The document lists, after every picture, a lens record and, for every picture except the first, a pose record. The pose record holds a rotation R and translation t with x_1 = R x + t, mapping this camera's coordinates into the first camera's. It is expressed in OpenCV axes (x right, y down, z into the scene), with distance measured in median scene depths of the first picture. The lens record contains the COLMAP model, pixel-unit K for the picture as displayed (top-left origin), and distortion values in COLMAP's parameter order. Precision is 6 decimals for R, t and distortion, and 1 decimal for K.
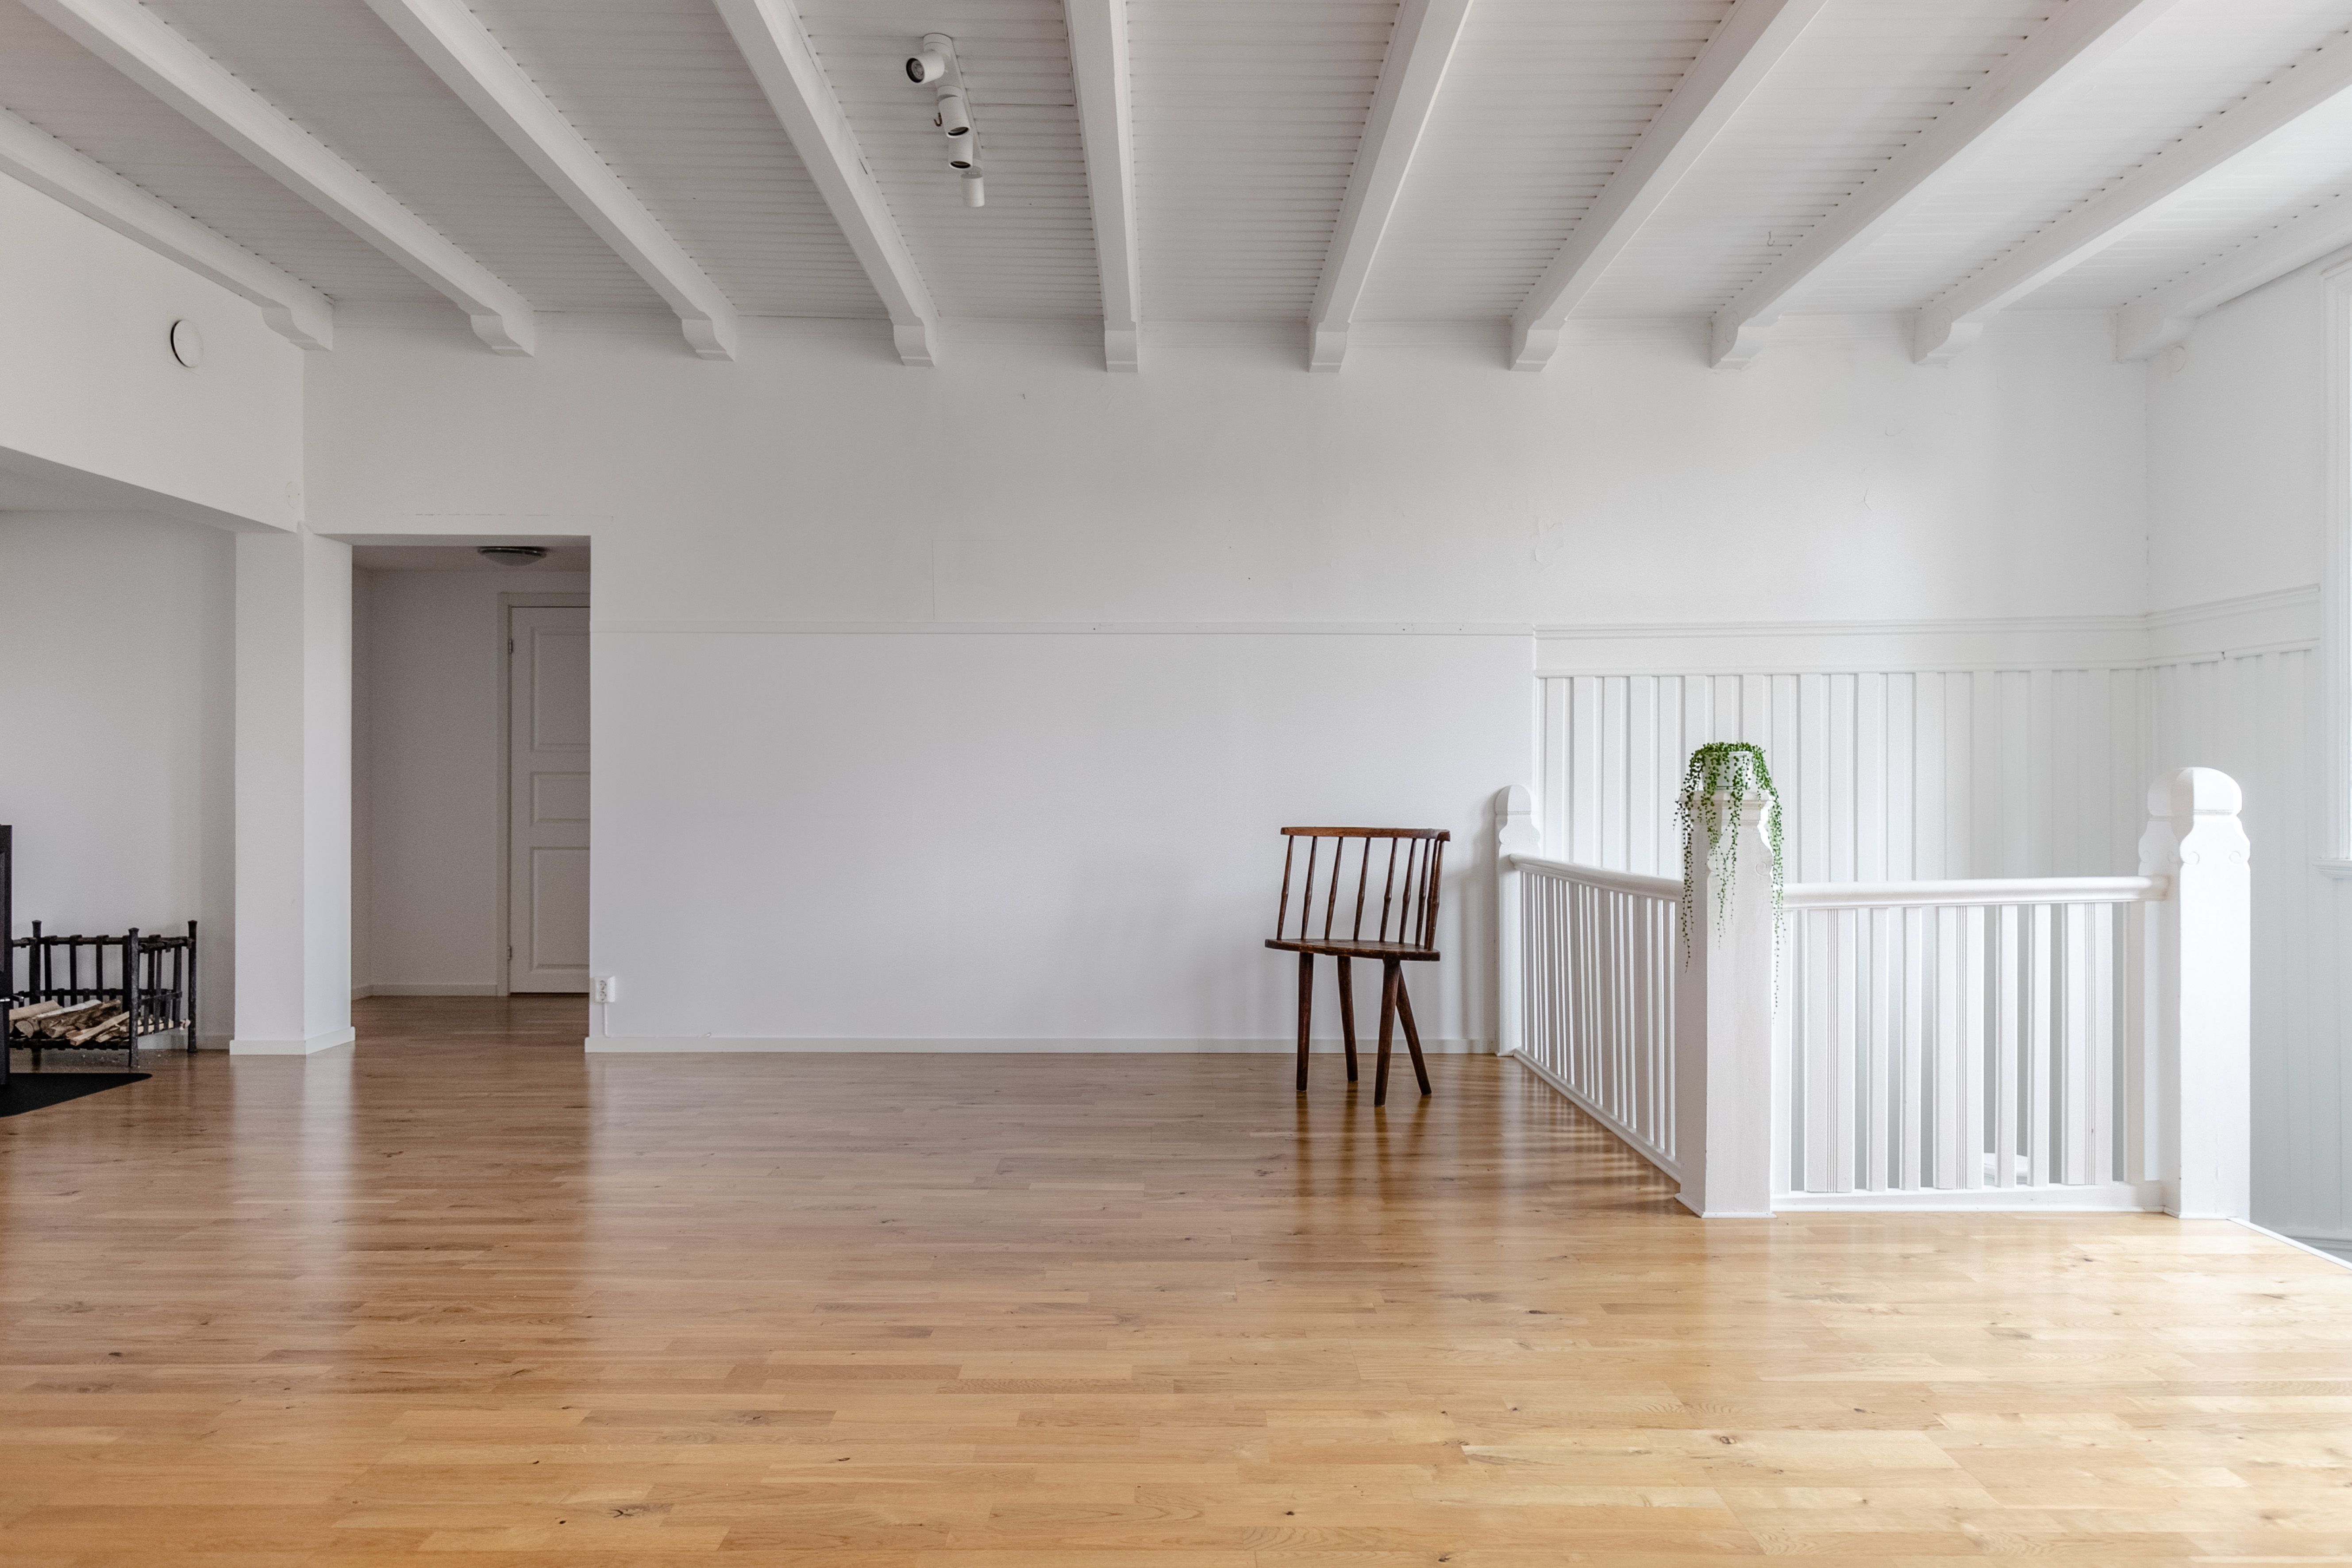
lens RADIAL K [[1486.7, 0, 1176.0], [0, 1486.7, 784.0], [0, 0, 1]] dist [0.000633, 0.000557]
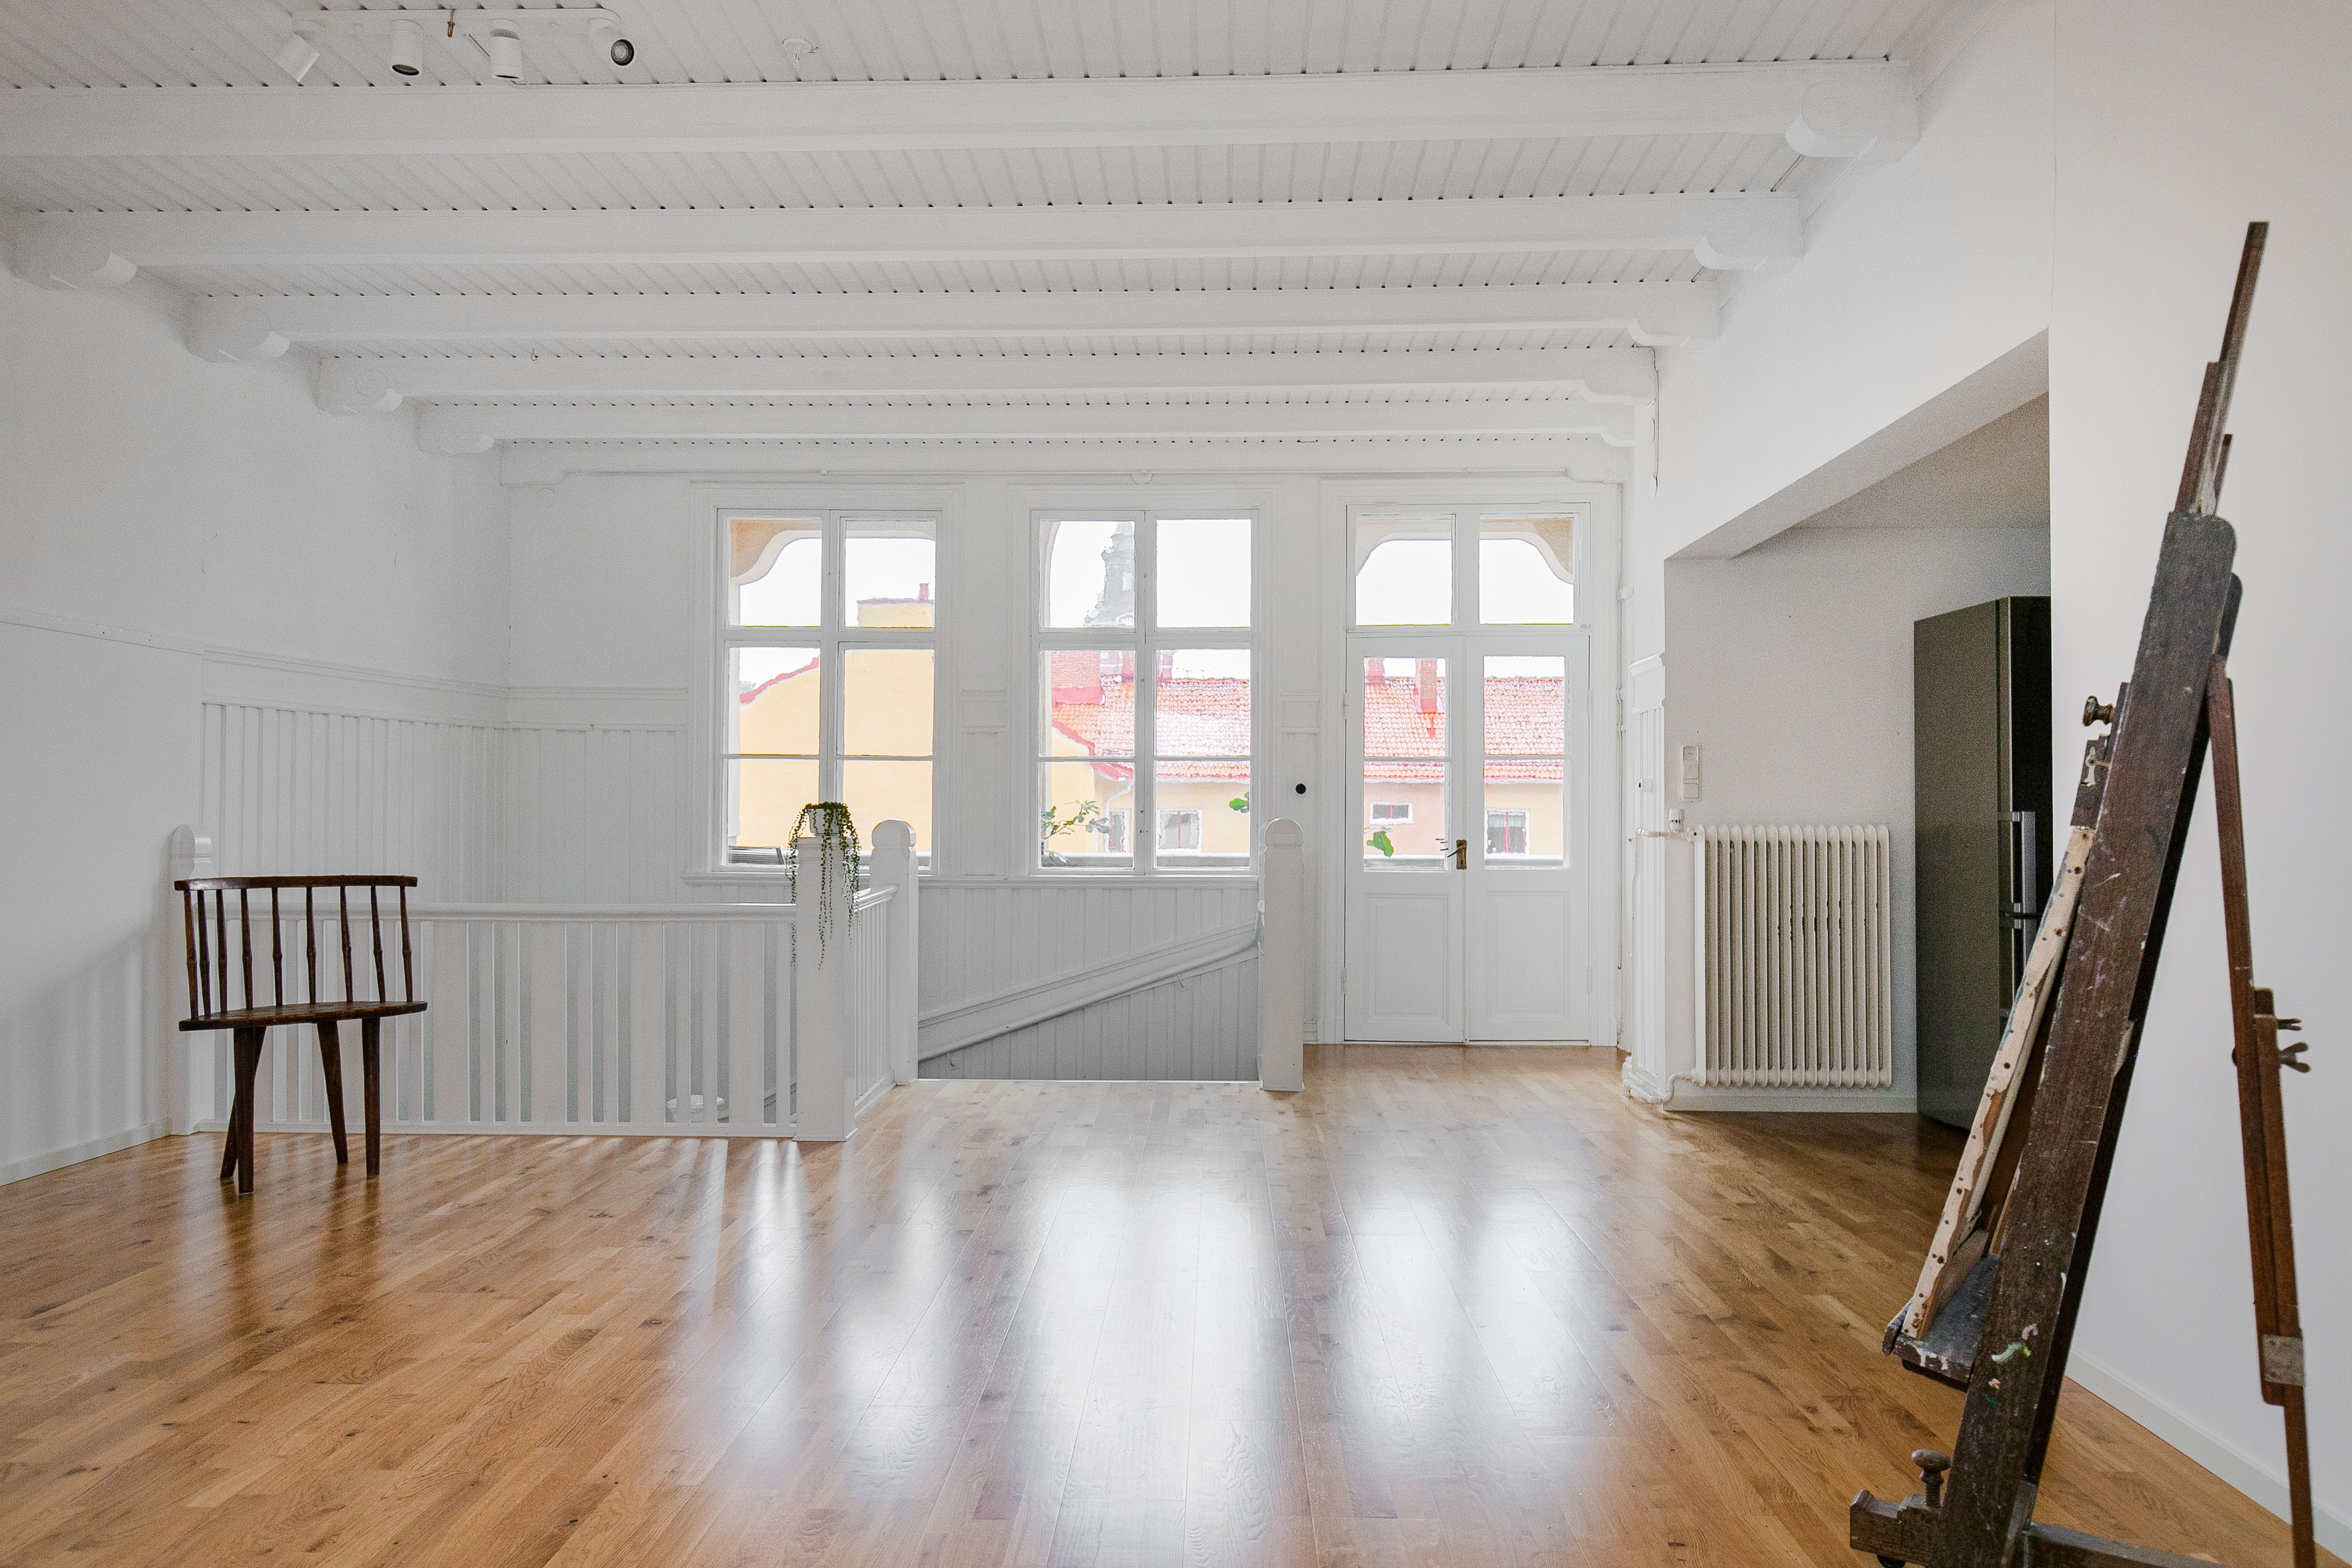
lens RADIAL K [[1600.5, 0, 1176.0], [0, 1600.5, 784.0], [0, 0, 1]] dist [-0.001757, 0.002047]
pose [[0.029878, 0.020489, 0.999344, -0.798158], [-0.014783, 0.999690, -0.020054, -0.013657], [-0.999444, -0.014175, 0.030172, 0.447964]]
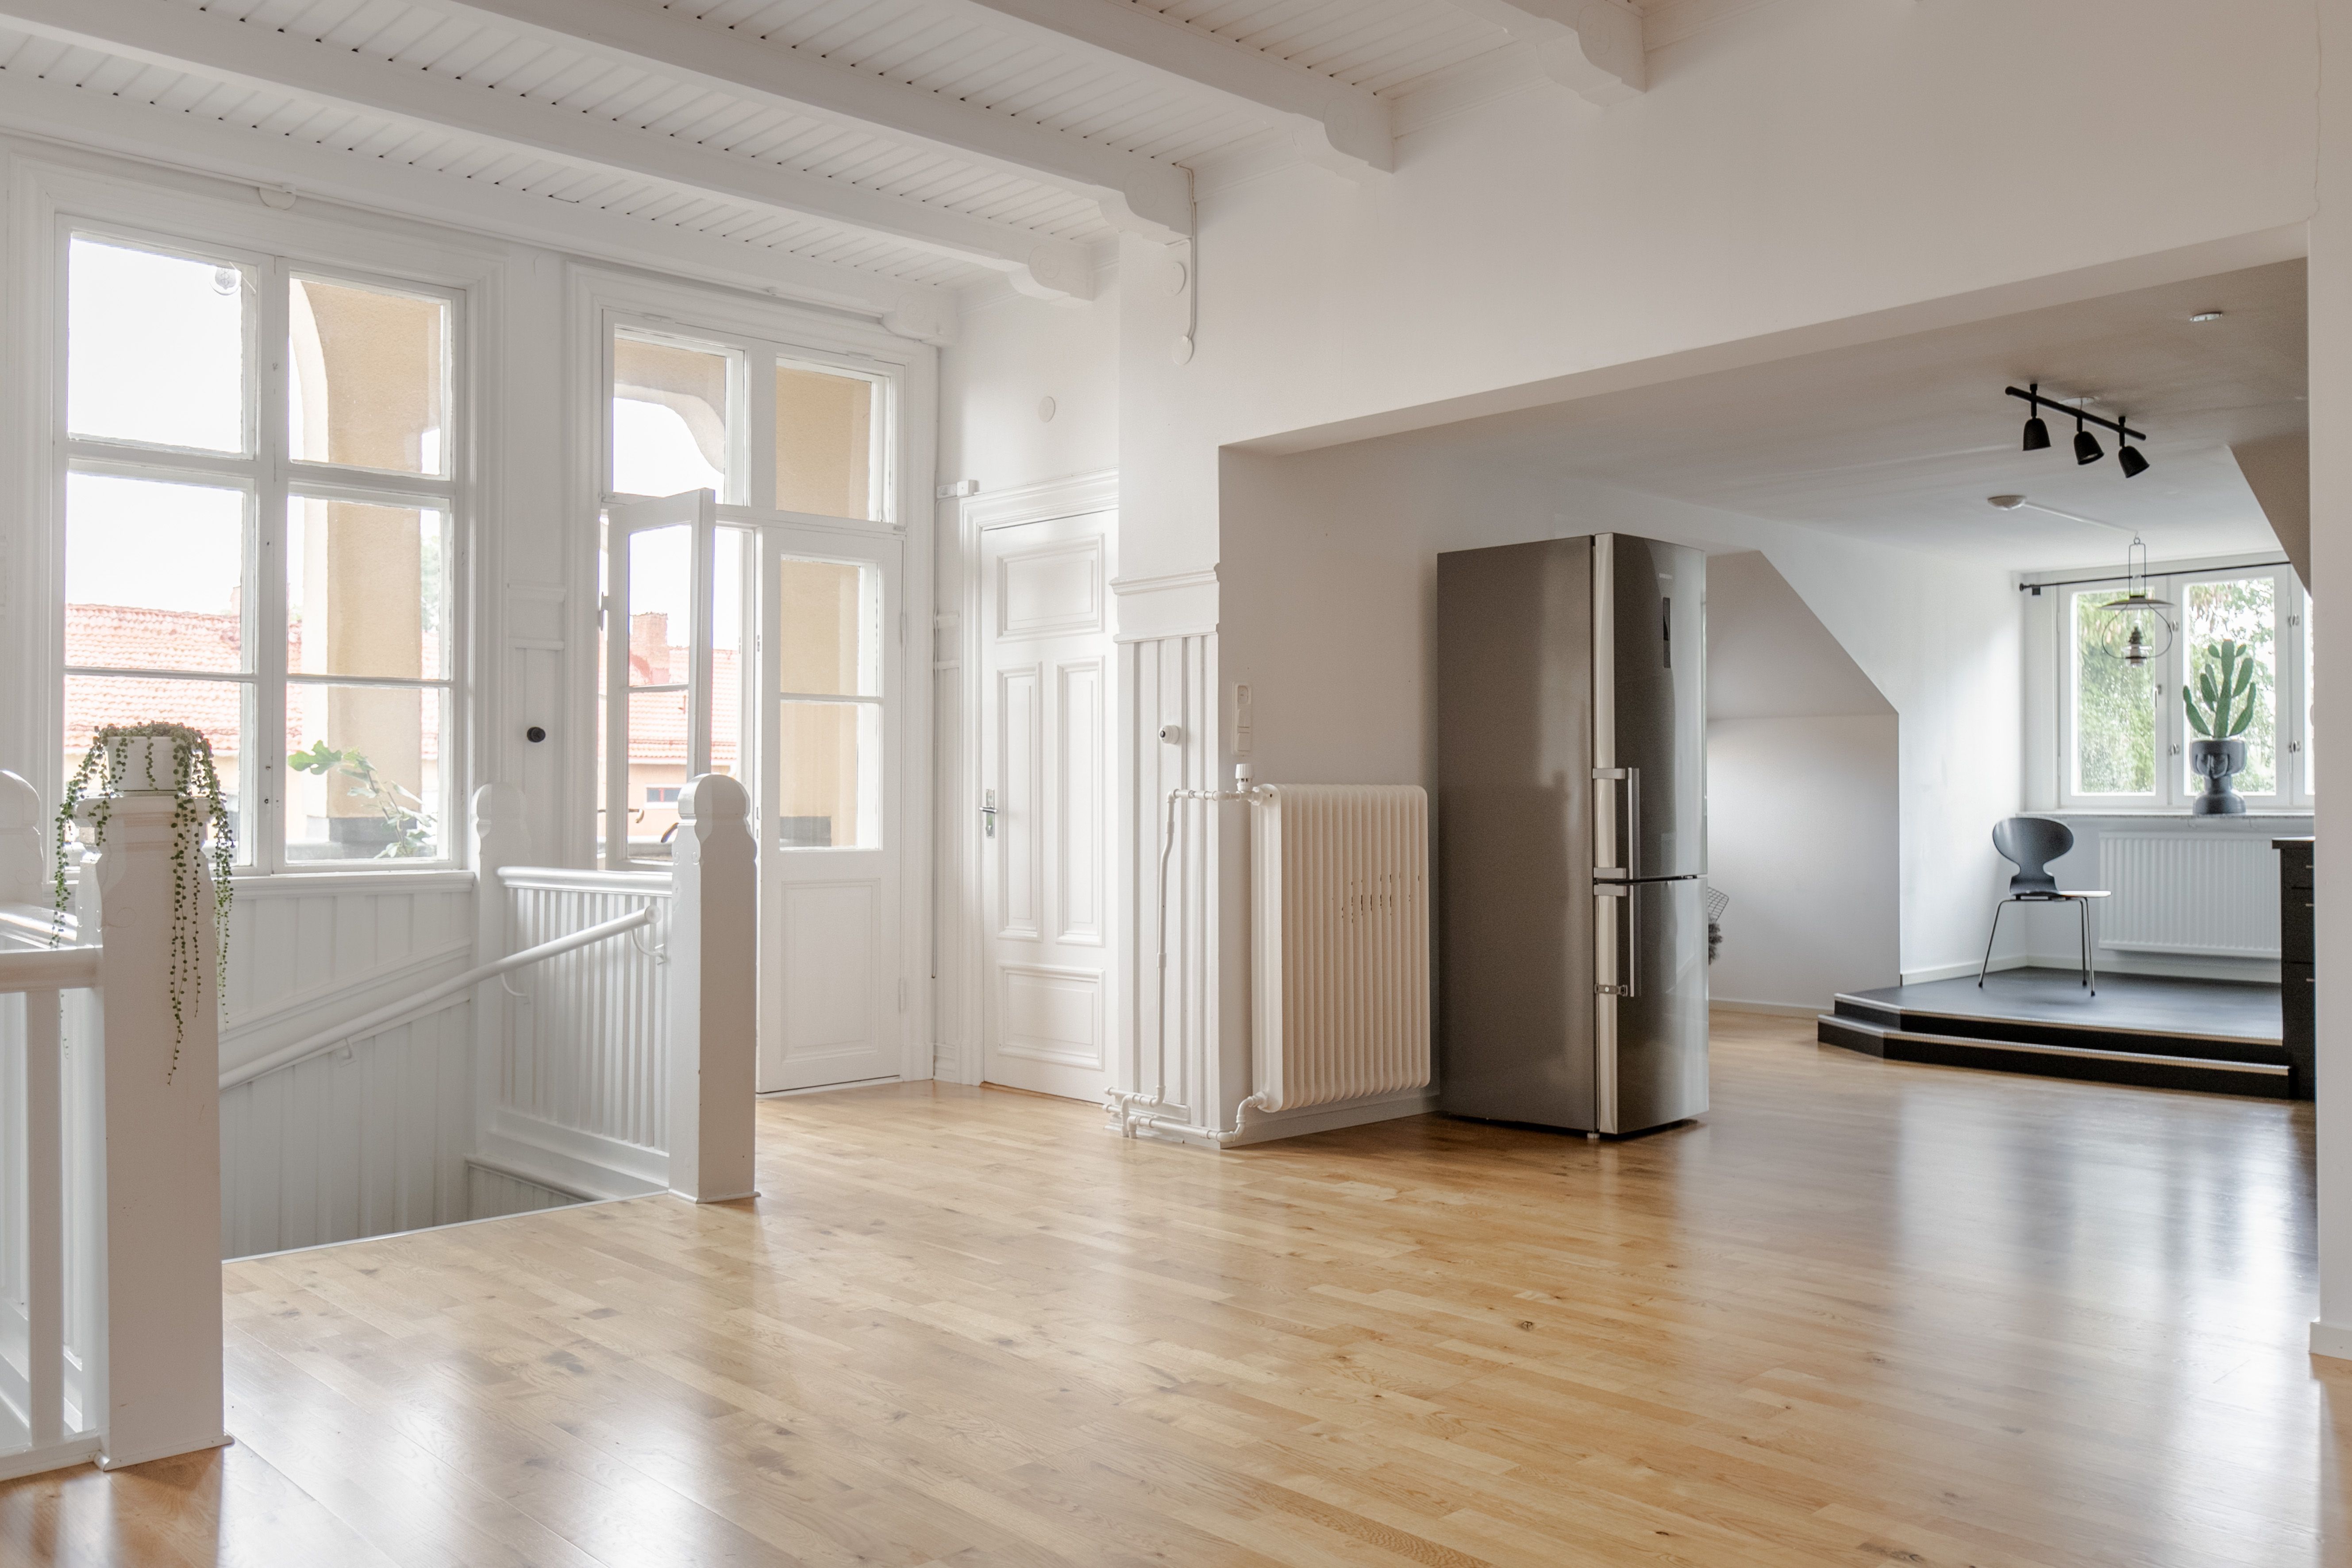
lens RADIAL K [[1854.5, 0, 1176.0], [0, 1854.5, 784.0], [0, 0, 1]] dist [0.002107, 0.007963]
pose [[-0.679301, 0.007613, 0.733820, -0.374116], [-0.008957, 0.999786, -0.018663, 0.007160], [-0.733805, -0.019251, -0.679087, 0.869168]]
